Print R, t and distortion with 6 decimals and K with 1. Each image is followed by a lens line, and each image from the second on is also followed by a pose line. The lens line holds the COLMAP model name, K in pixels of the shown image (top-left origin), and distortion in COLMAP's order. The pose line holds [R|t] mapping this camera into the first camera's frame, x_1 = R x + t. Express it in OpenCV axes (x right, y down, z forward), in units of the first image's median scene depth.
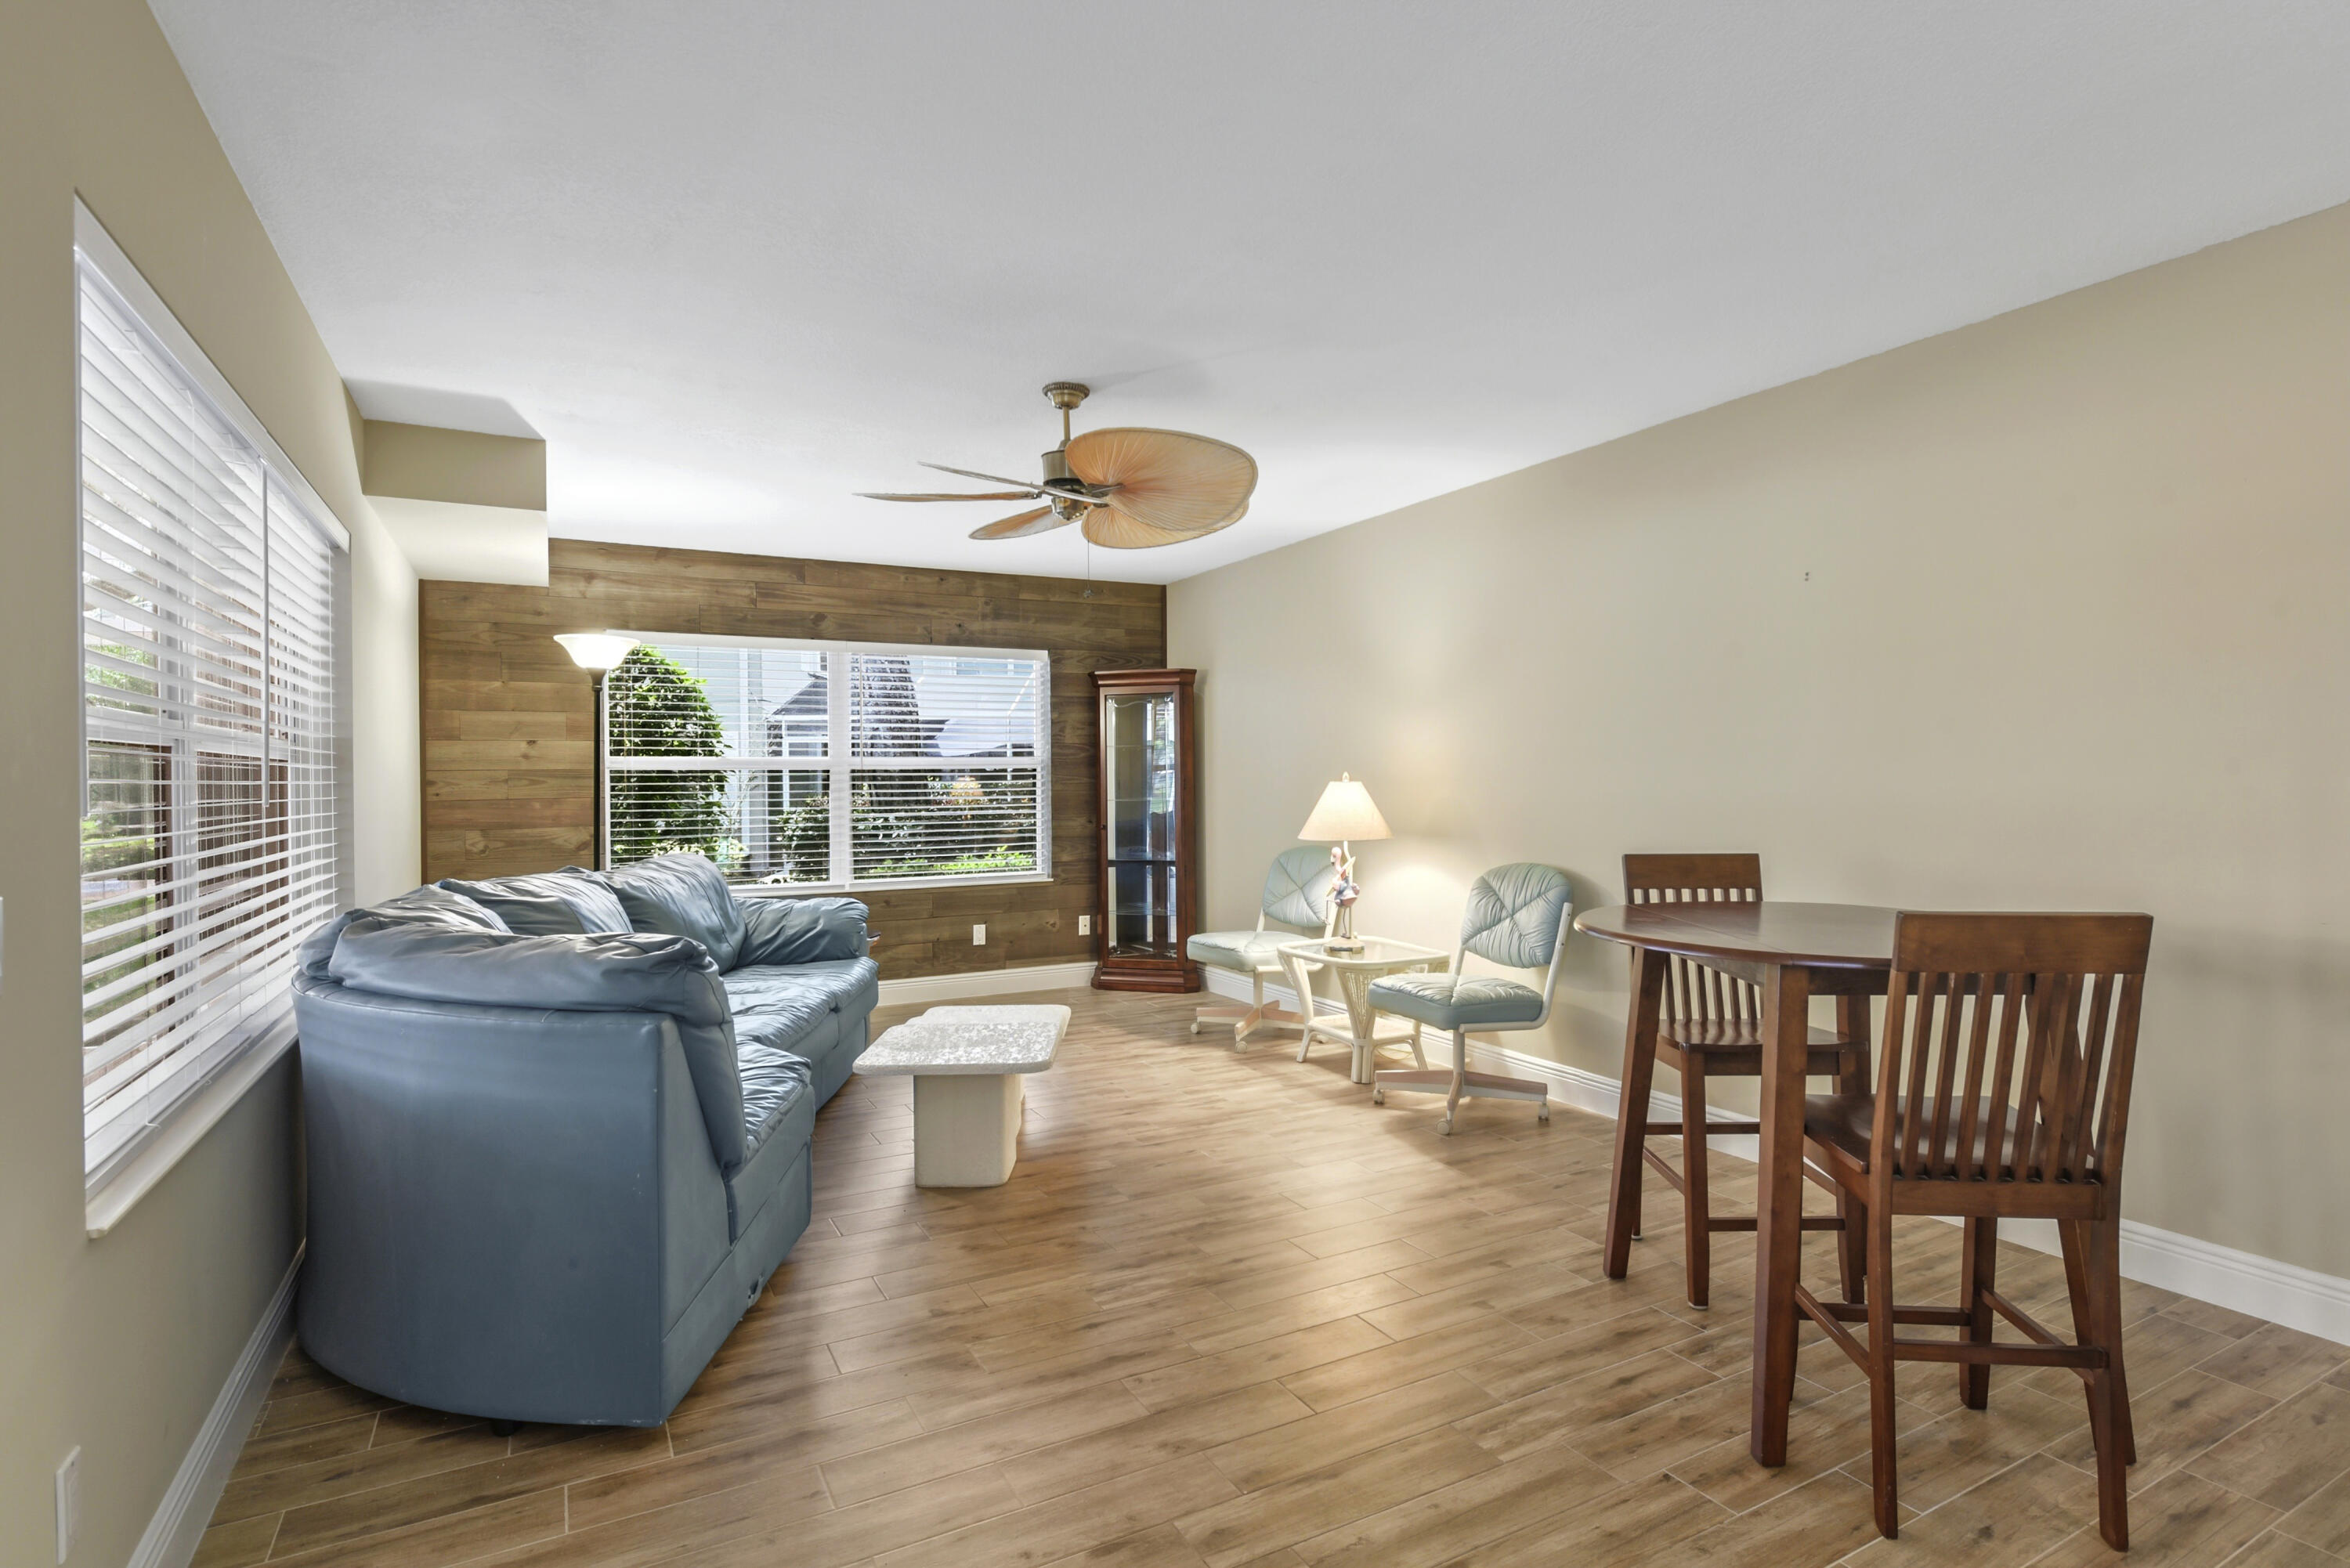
lens RADIAL K [[1185.8, 0, 1168.1], [0, 1185.8, 782.1], [0, 0, 1]] dist [-0.004186, -0.003154]
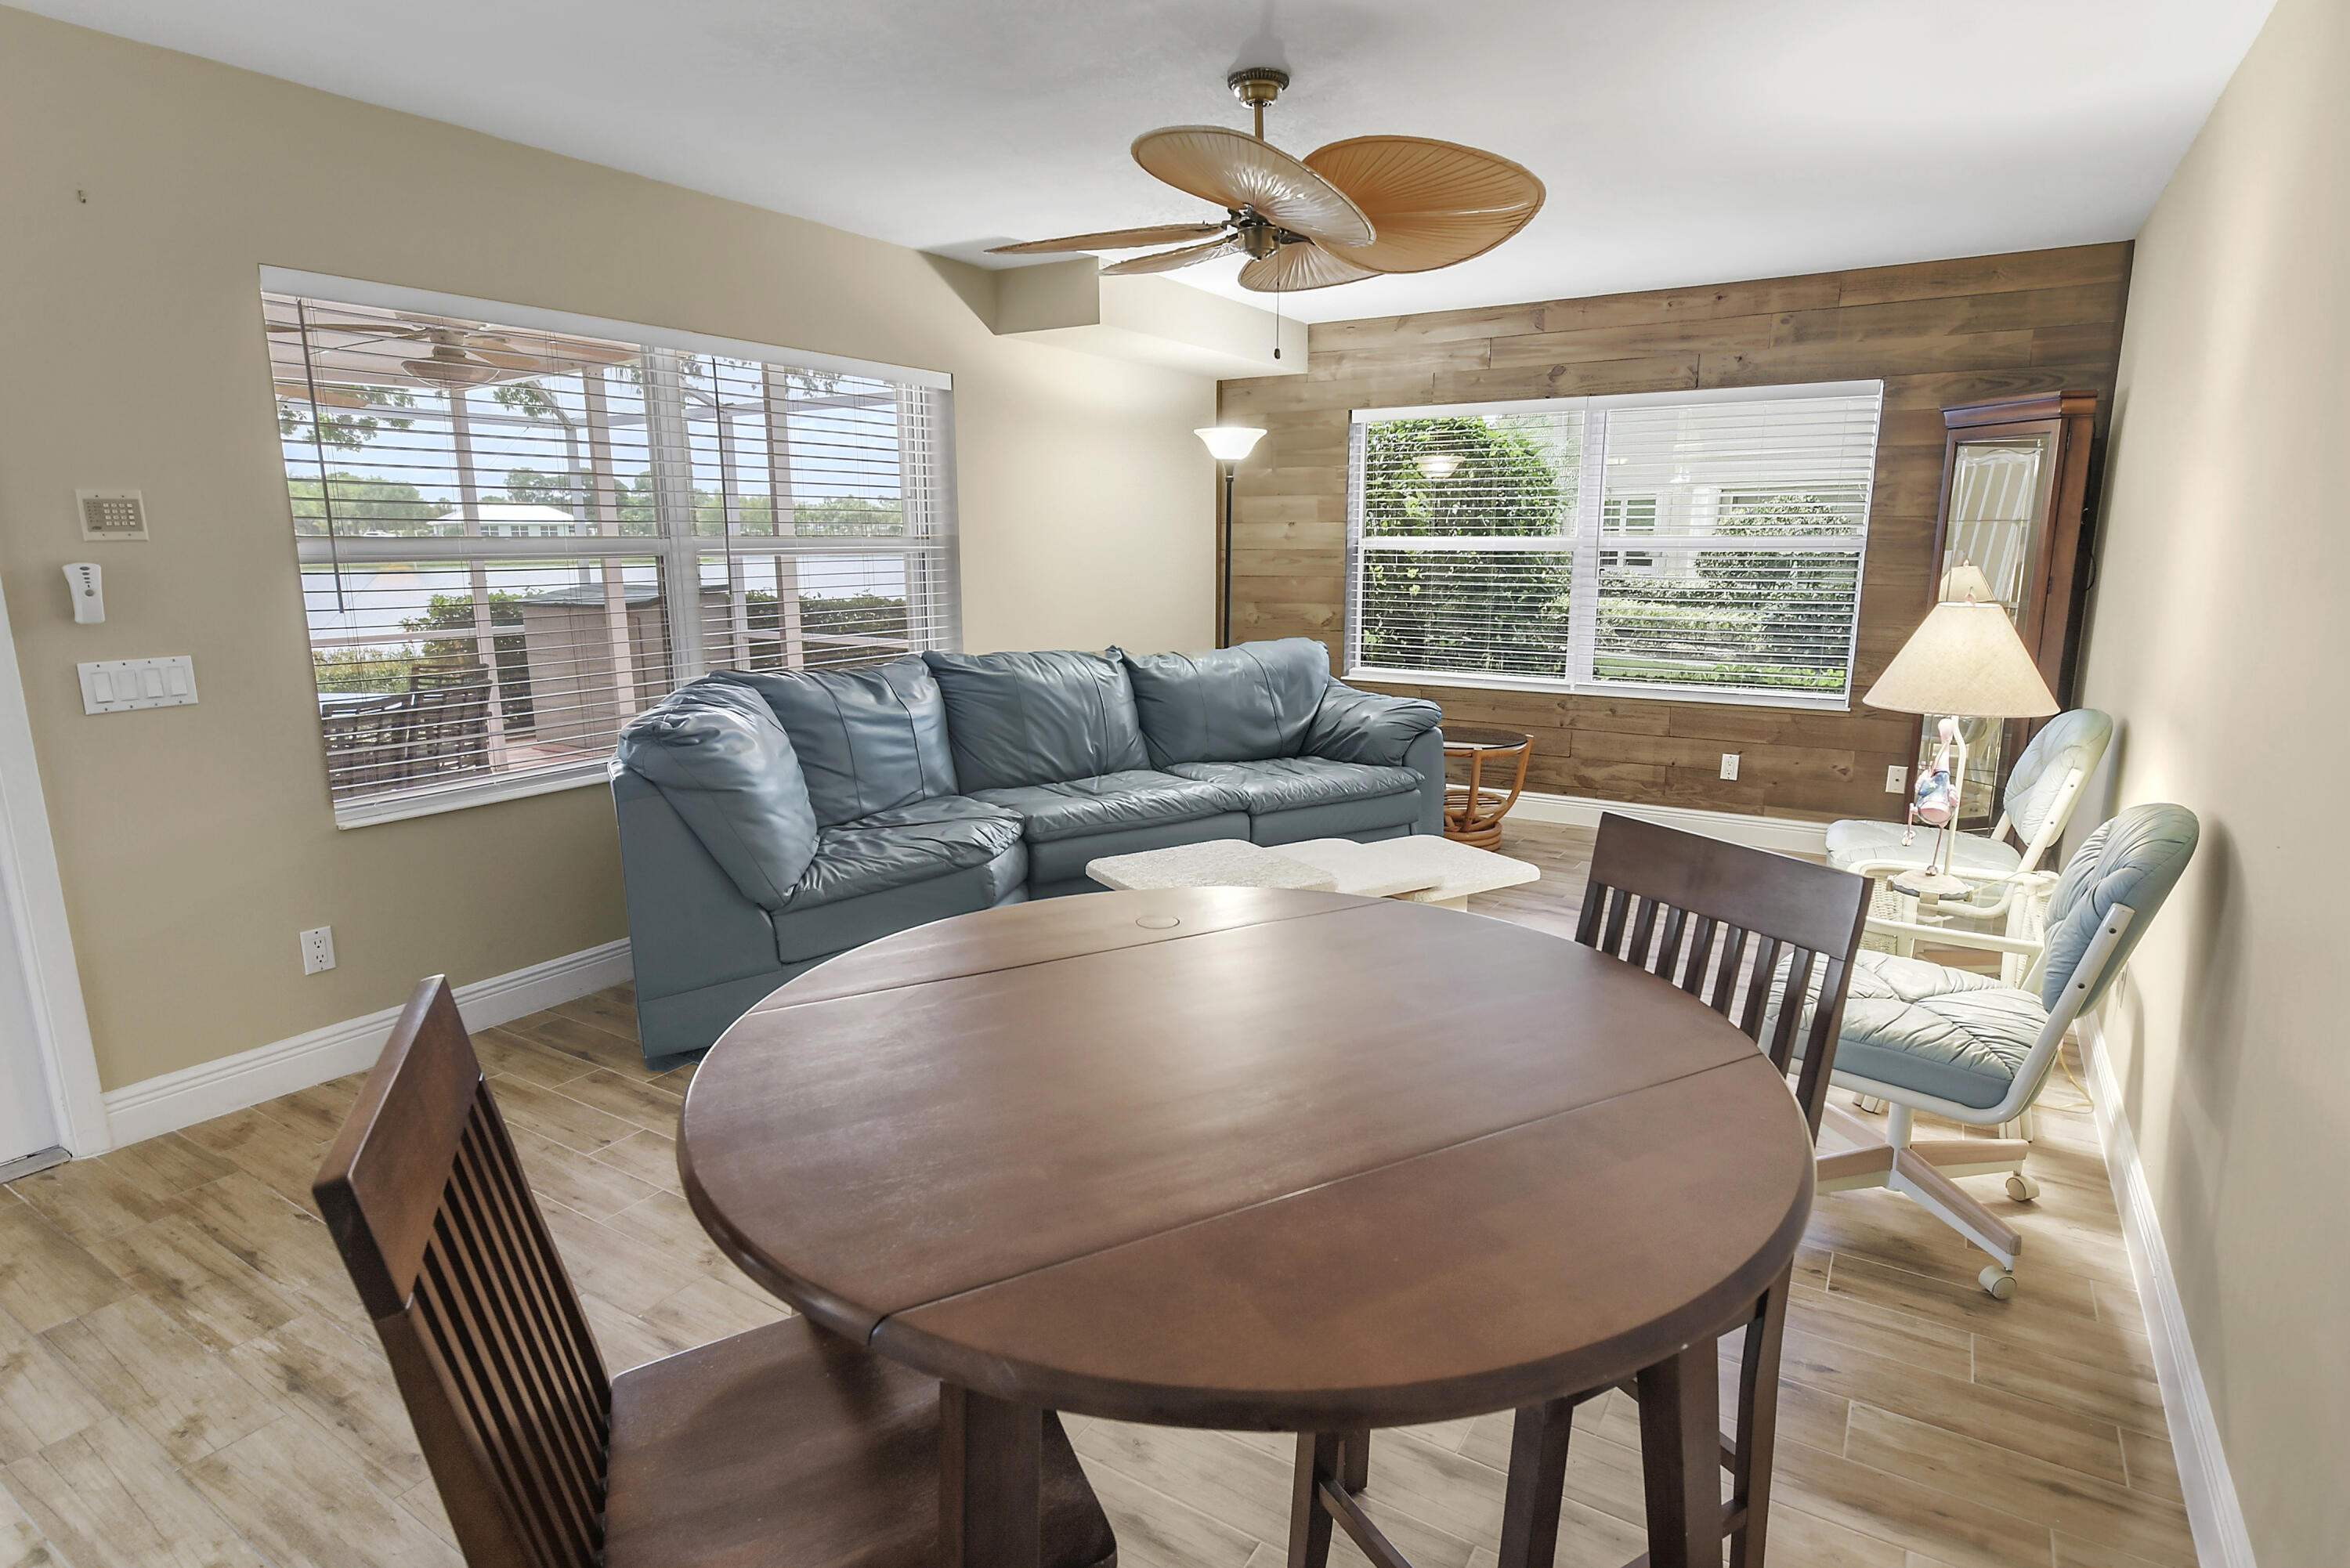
lens RADIAL K [[1185.8, 0, 1159.4], [0, 1185.8, 806.5], [0, 0, 1]] dist [-0.004186, -0.003154]
pose [[0.494281, 0.202129, -0.845476, 0.479701], [-0.002250, 0.972886, 0.231274, -0.040787], [0.869299, -0.112412, 0.481334, 0.412106]]
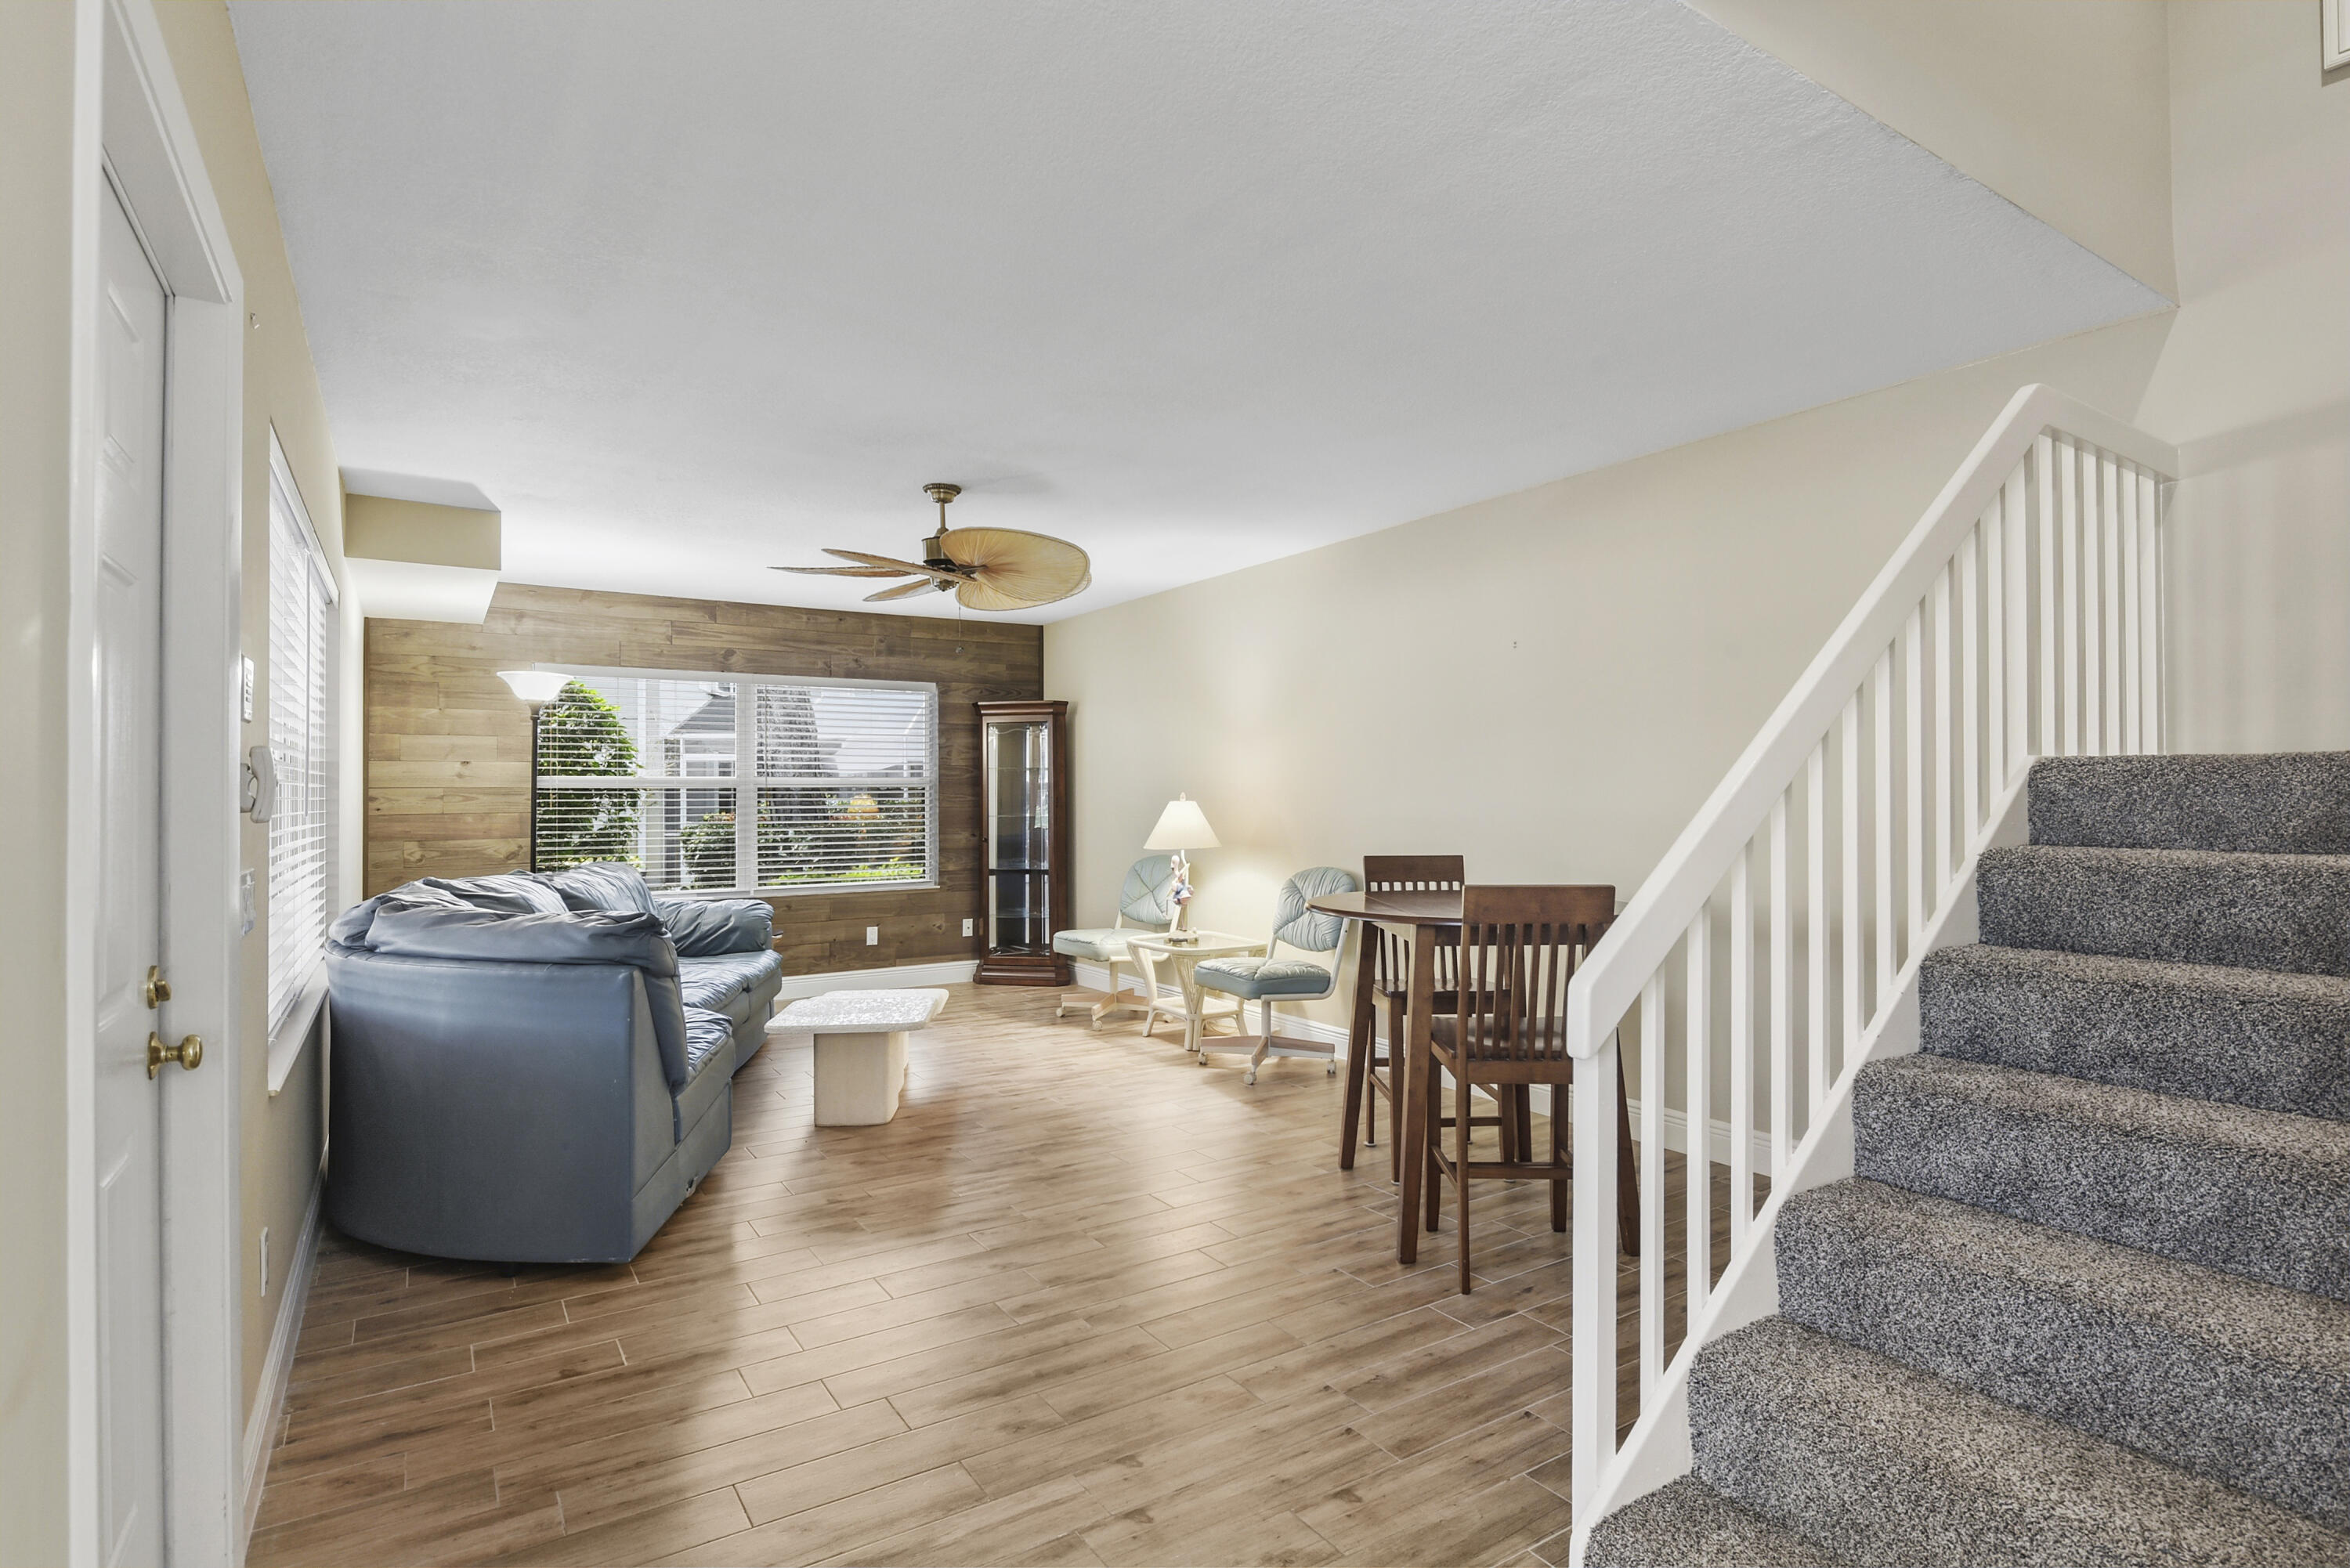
lens RADIAL K [[1185.8, 0, 1173.0], [0, 1185.8, 779.8], [0, 0, 1]] dist [-0.004186, -0.003154]
pose [[0.996331, 0.004194, 0.085476, 0.040412], [-0.002722, 0.999846, -0.017326, -0.000215], [-0.085536, 0.017030, 0.996190, -0.210023]]
